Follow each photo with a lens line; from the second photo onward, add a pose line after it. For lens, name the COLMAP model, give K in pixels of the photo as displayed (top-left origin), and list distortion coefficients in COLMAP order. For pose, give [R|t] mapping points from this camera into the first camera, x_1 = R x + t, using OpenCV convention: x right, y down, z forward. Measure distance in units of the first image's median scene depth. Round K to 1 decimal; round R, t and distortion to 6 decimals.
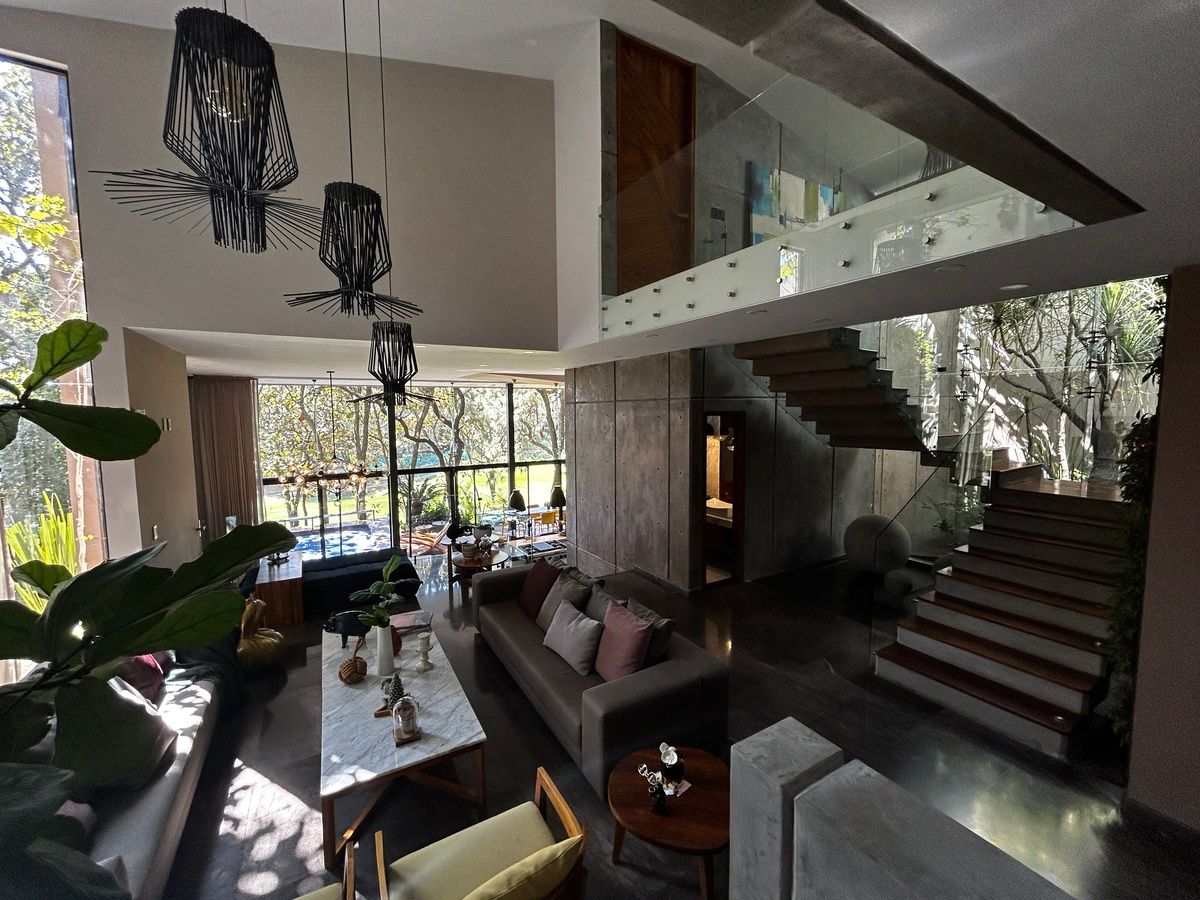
lens RADIAL K [[485.5, 0, 596.2], [0, 485.5, 448.2], [0, 0, 1]] dist [0.003178, 0.000415]
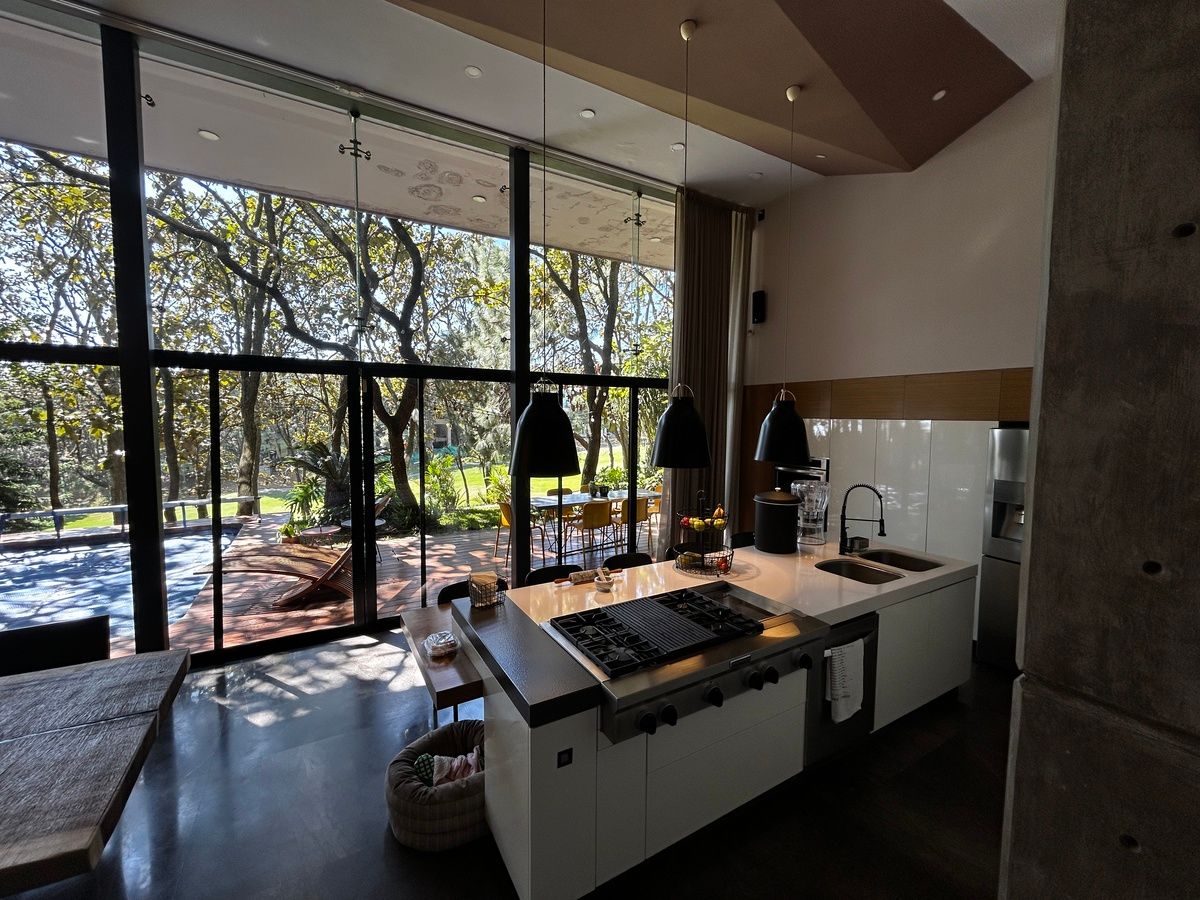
lens RADIAL K [[485.5, 0, 602.9], [0, 485.5, 449.3], [0, 0, 1]] dist [0.003178, 0.000415]
pose [[0.999750, 0.019173, 0.011489, -0.108155], [-0.019095, 0.999794, -0.006846, 0.092571], [-0.011618, 0.006625, 0.999911, 0.590523]]
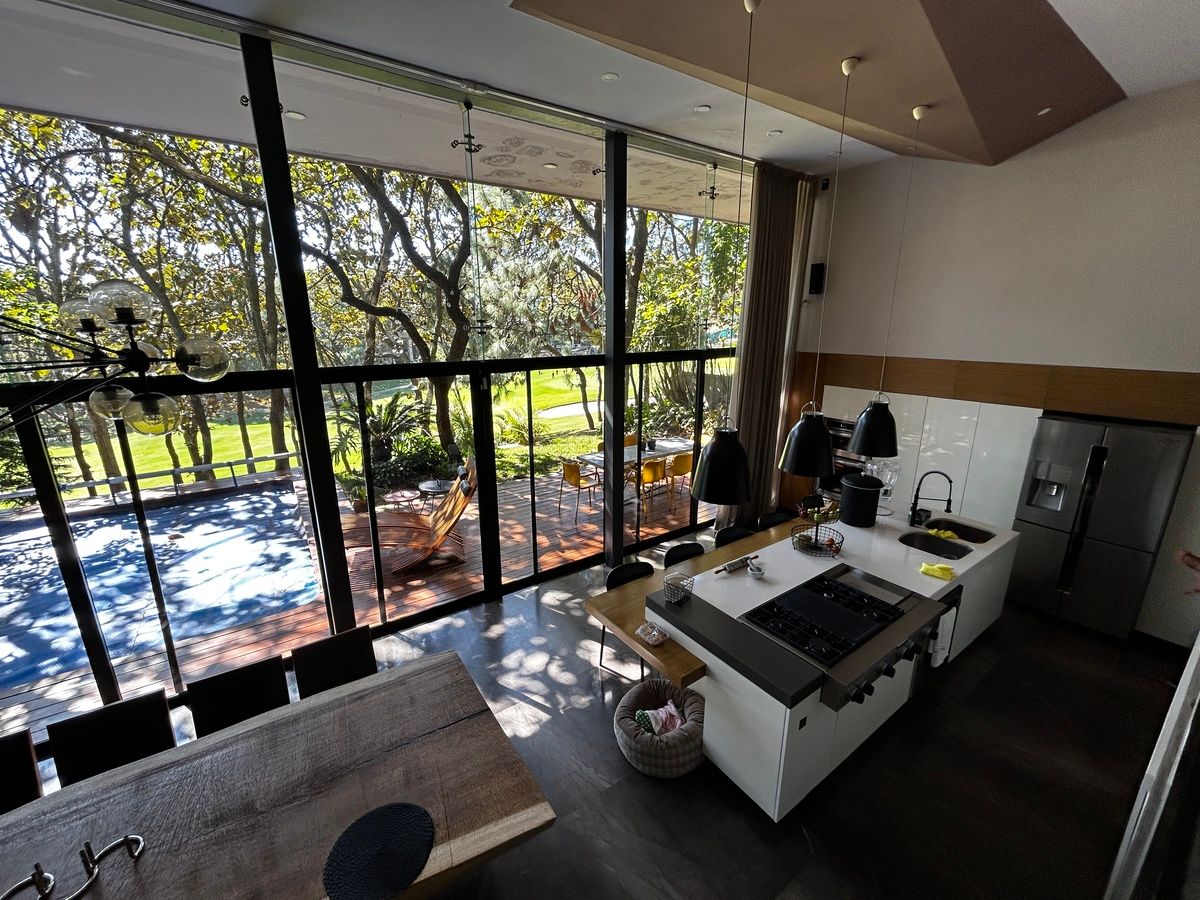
lens RADIAL K [[485.5, 0, 601.0], [0, 485.5, 448.2], [0, 0, 1]] dist [0.003178, 0.000415]
pose [[0.995697, -0.014753, 0.091485, -0.219241], [-0.001966, 0.983661, 0.180020, 0.031333], [-0.092646, -0.179426, 0.979399, 0.562354]]
